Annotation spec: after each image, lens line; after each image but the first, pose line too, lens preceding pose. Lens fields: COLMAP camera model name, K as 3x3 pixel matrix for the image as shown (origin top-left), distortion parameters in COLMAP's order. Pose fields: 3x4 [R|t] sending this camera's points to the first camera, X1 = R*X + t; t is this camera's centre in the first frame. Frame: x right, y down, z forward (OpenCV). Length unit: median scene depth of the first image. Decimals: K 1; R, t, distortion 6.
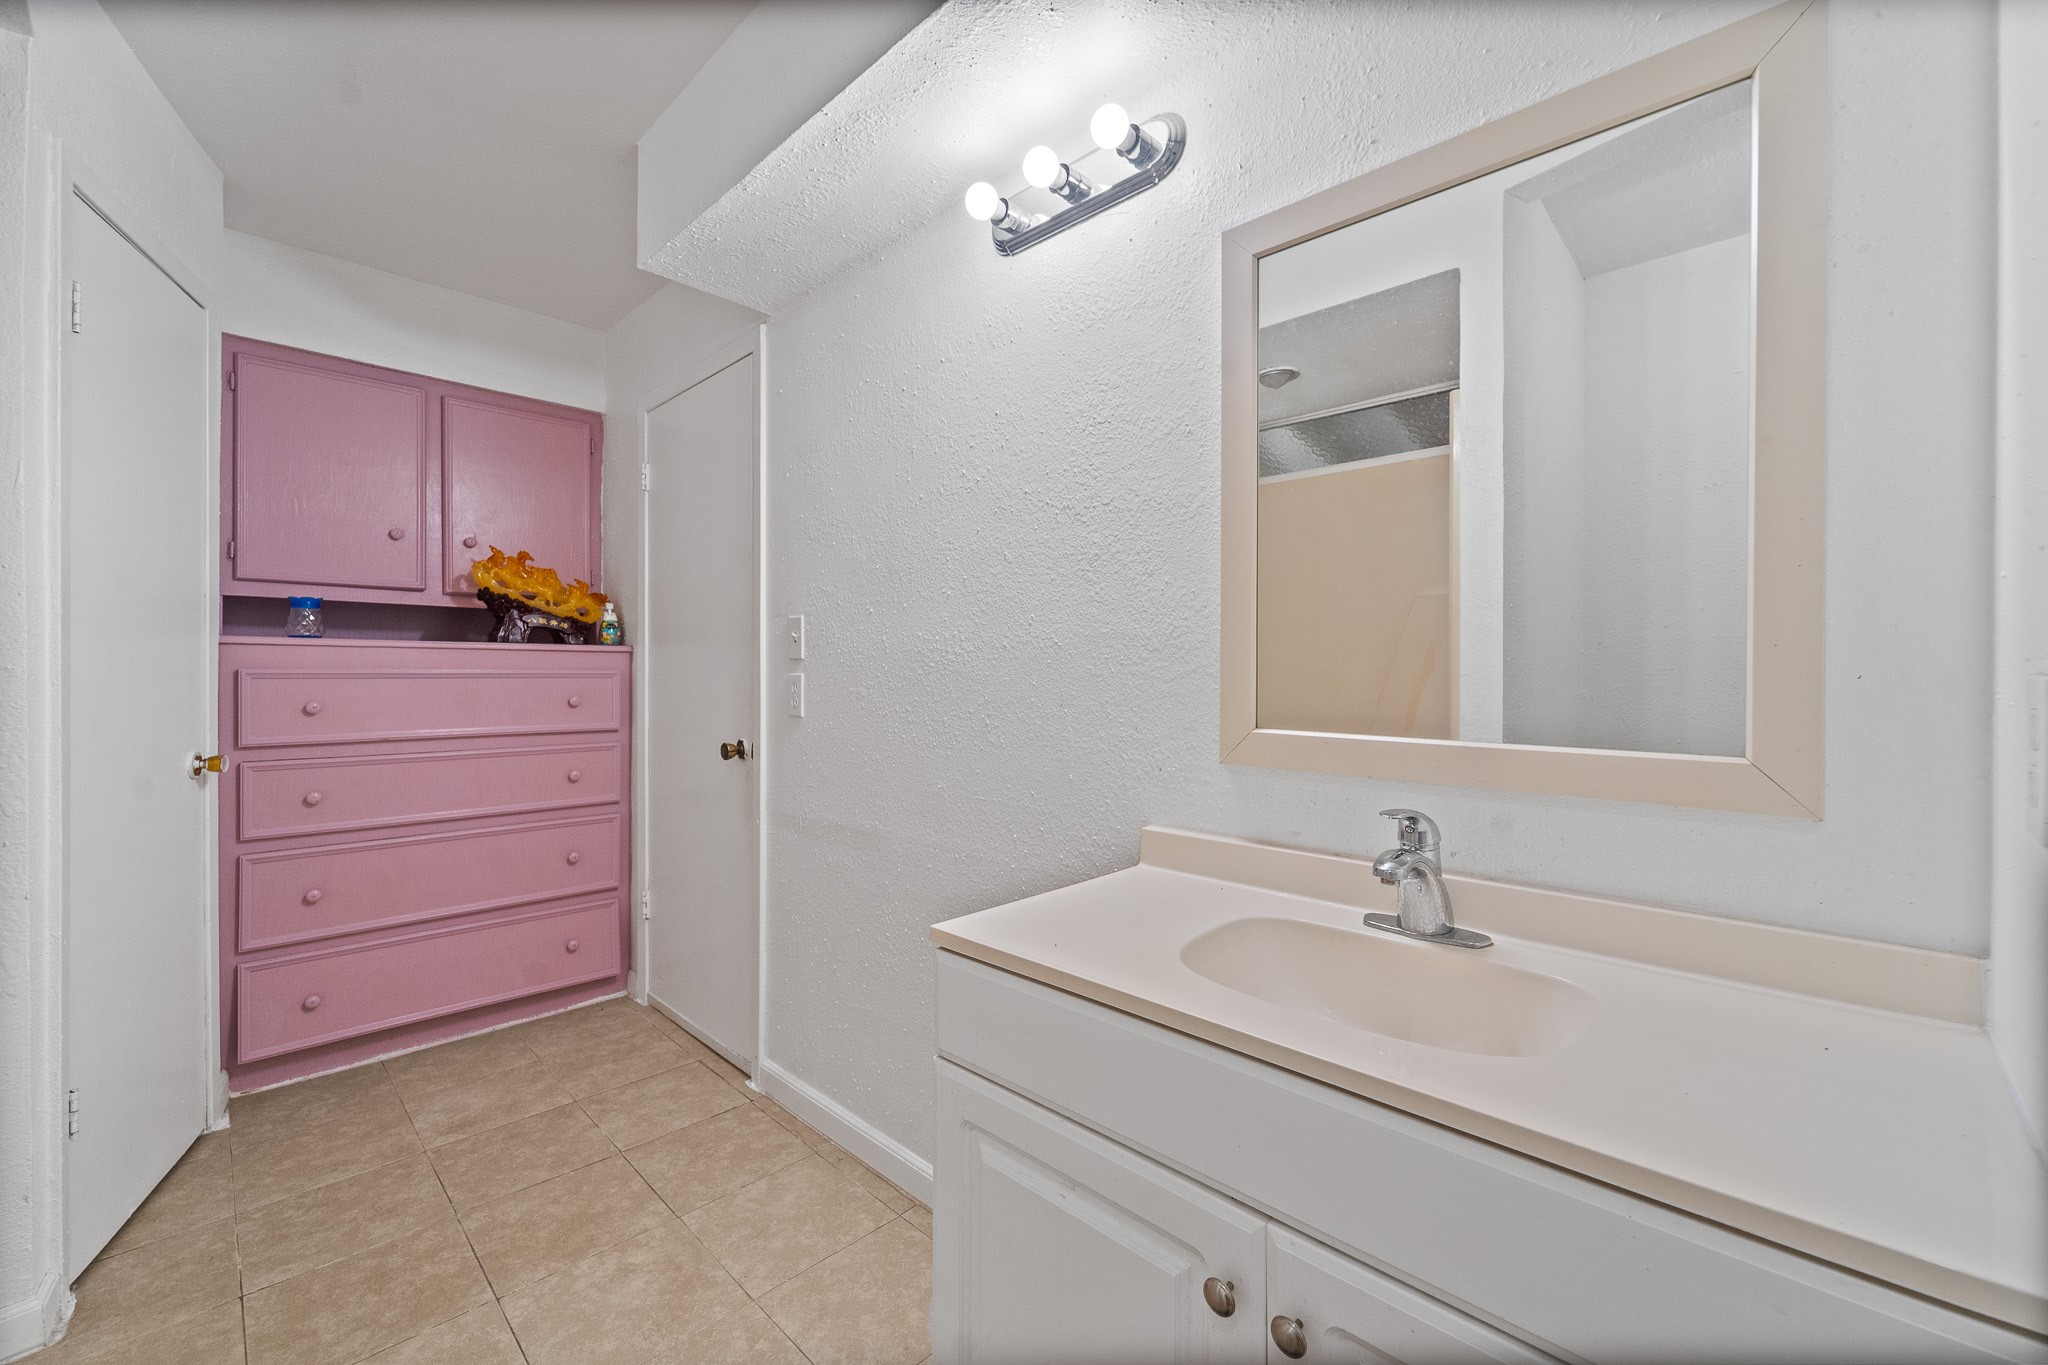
lens RADIAL K [[831.0, 0, 1026.6], [0, 831.0, 675.9], [0, 0, 1]] dist [-0.001445, -0.001781]
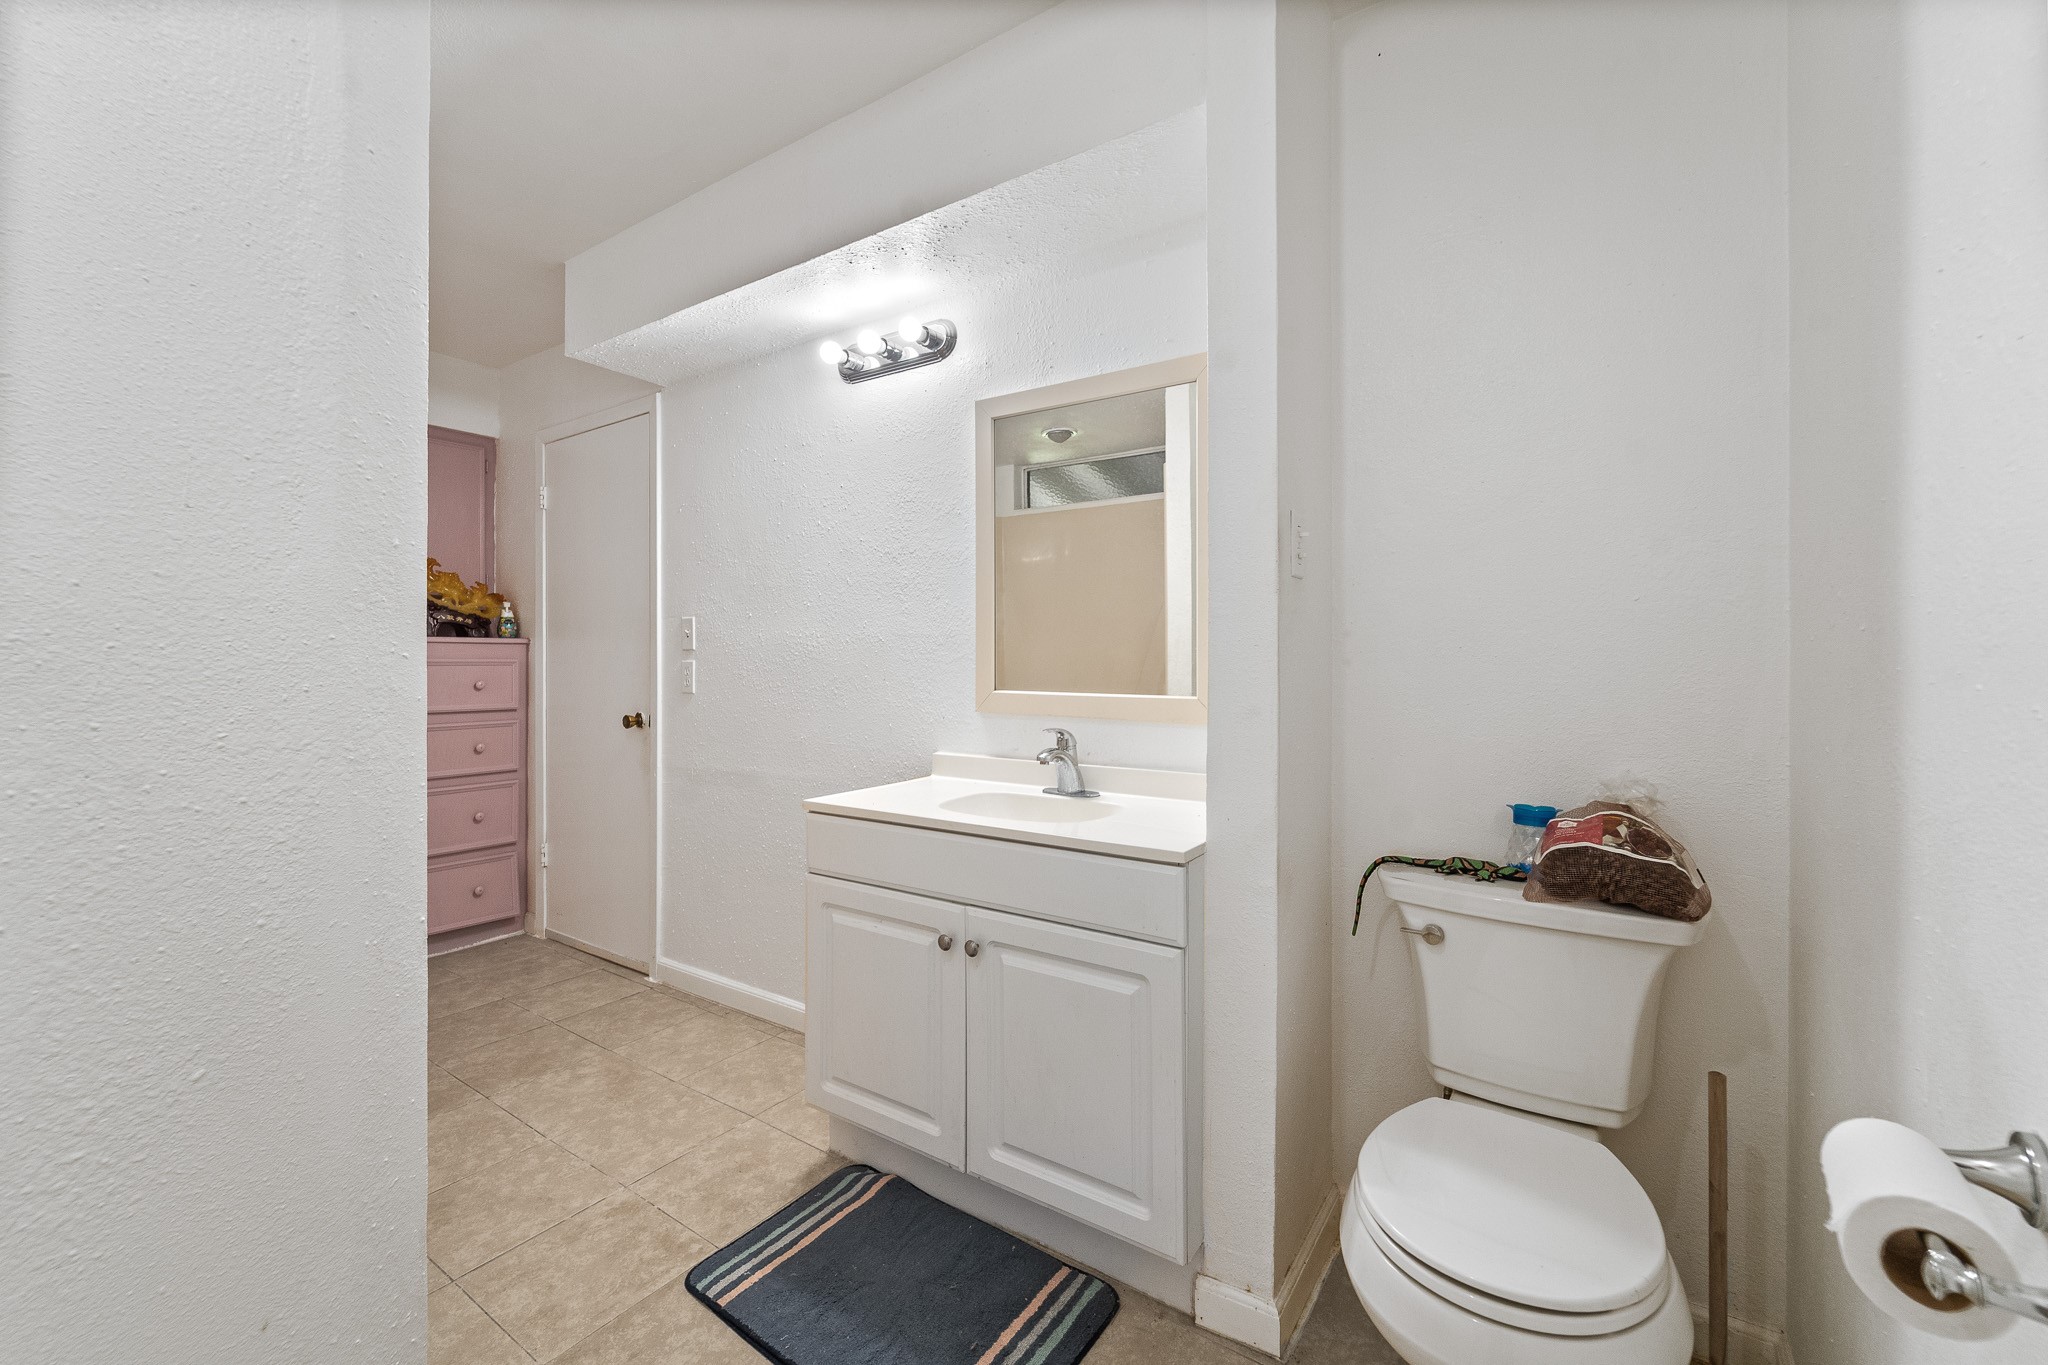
lens RADIAL K [[831.0, 0, 1020.3], [0, 831.0, 663.3], [0, 0, 1]] dist [-0.001445, -0.001781]
pose [[0.985188, -0.002719, 0.171456, 0.018176], [0.003218, 0.999991, -0.002634, 0.006733], [-0.171447, 0.003146, 0.985188, -0.404956]]
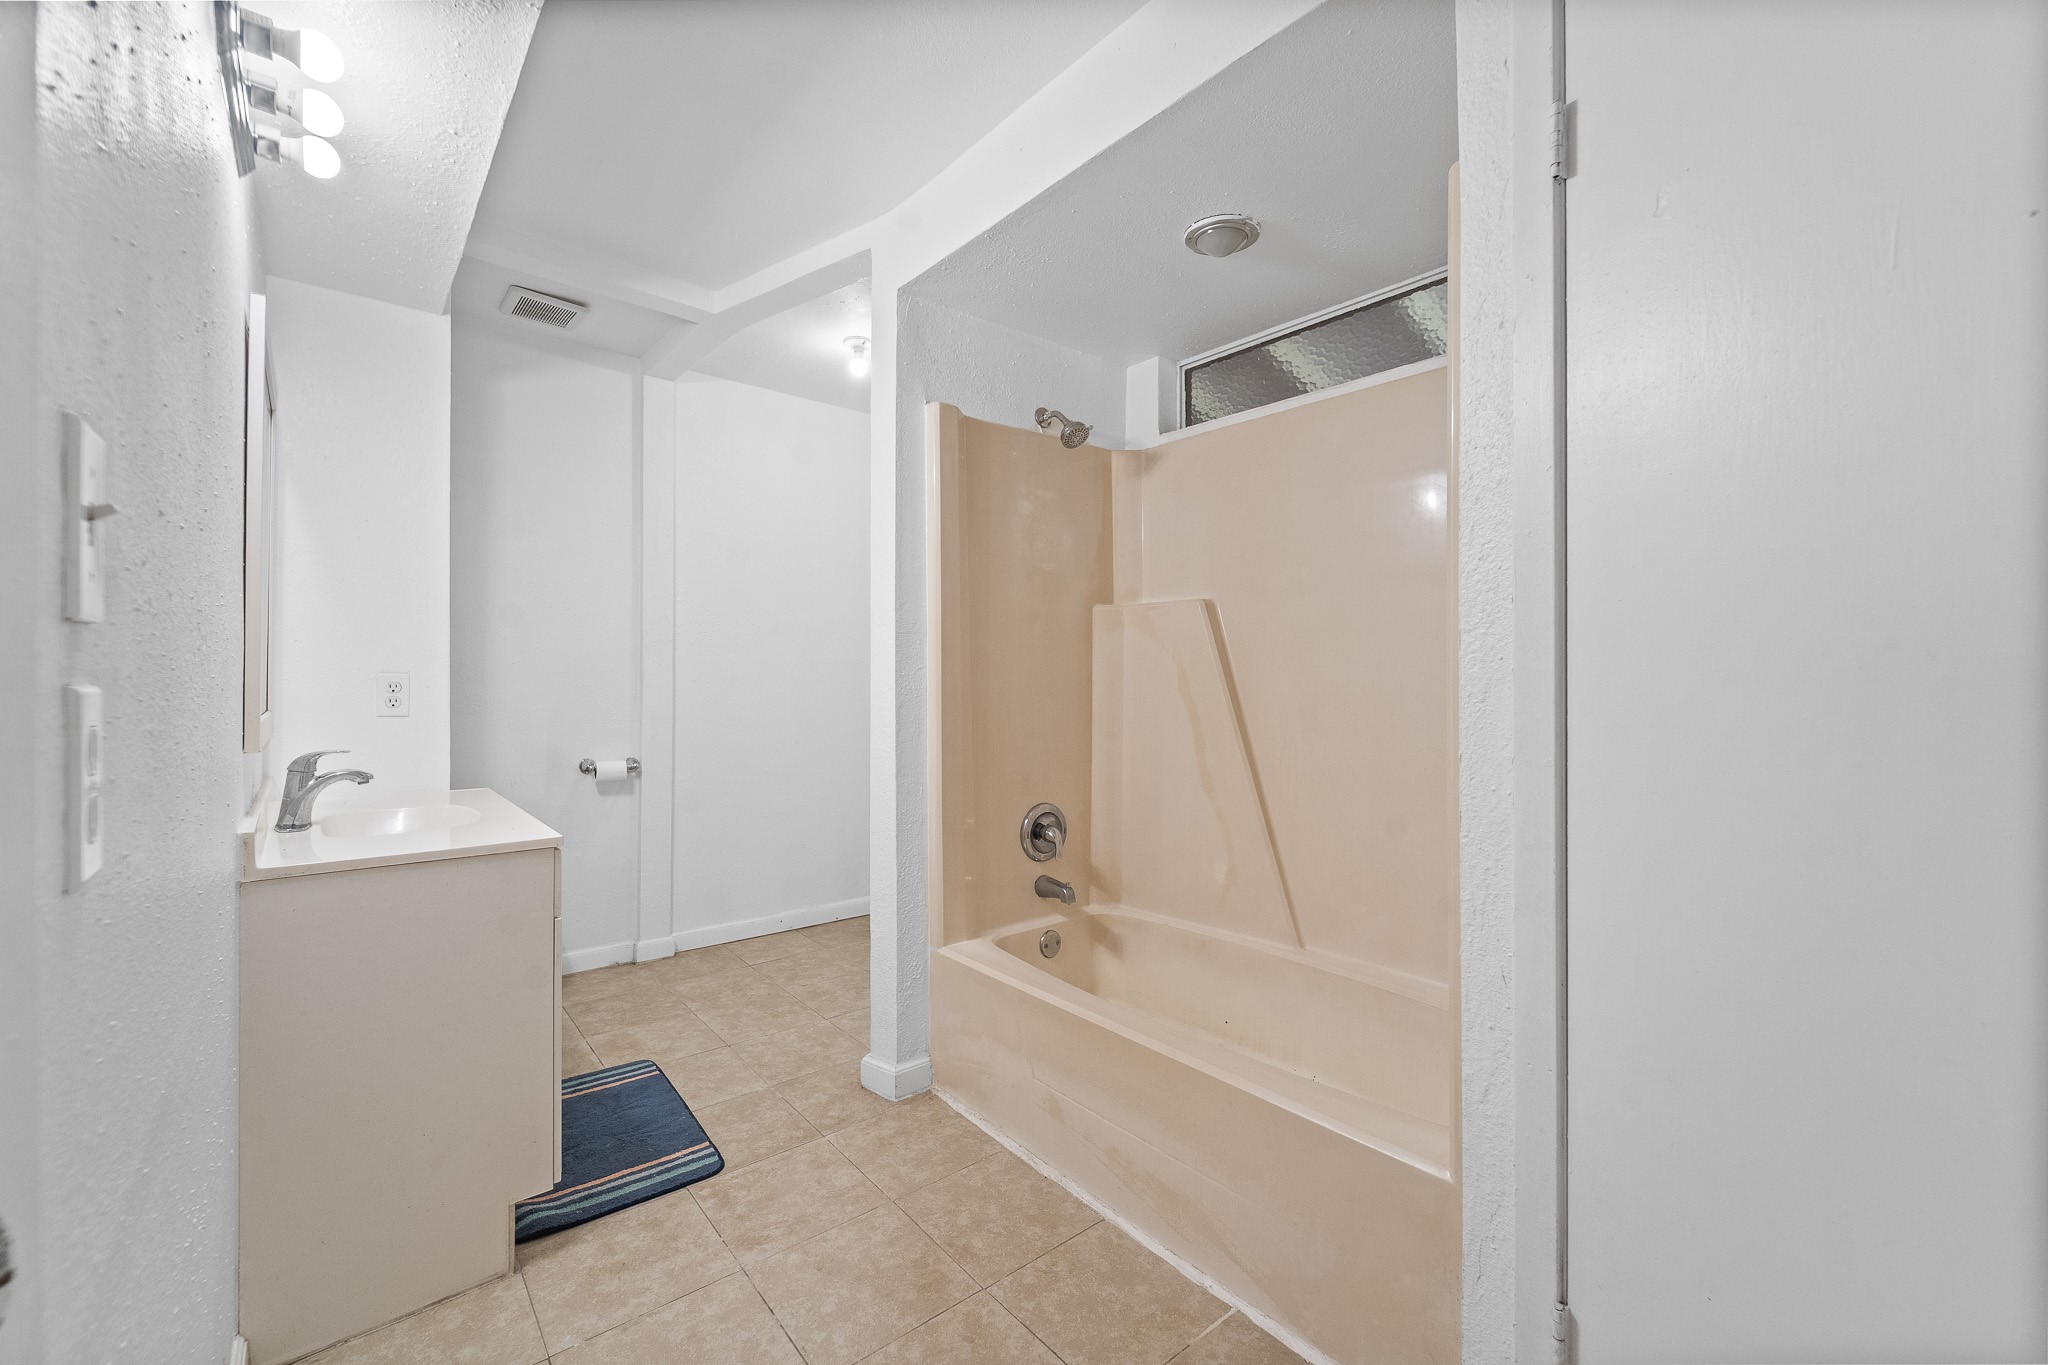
lens RADIAL K [[831.0, 0, 1023.4], [0, 831.0, 673.7], [0, 0, 1]] dist [-0.001445, -0.001781]
pose [[-0.994963, -0.003264, 0.100189, -0.580116], [-0.002555, 0.999971, 0.007199, -0.010550], [-0.100210, 0.006907, -0.994942, 1.271696]]
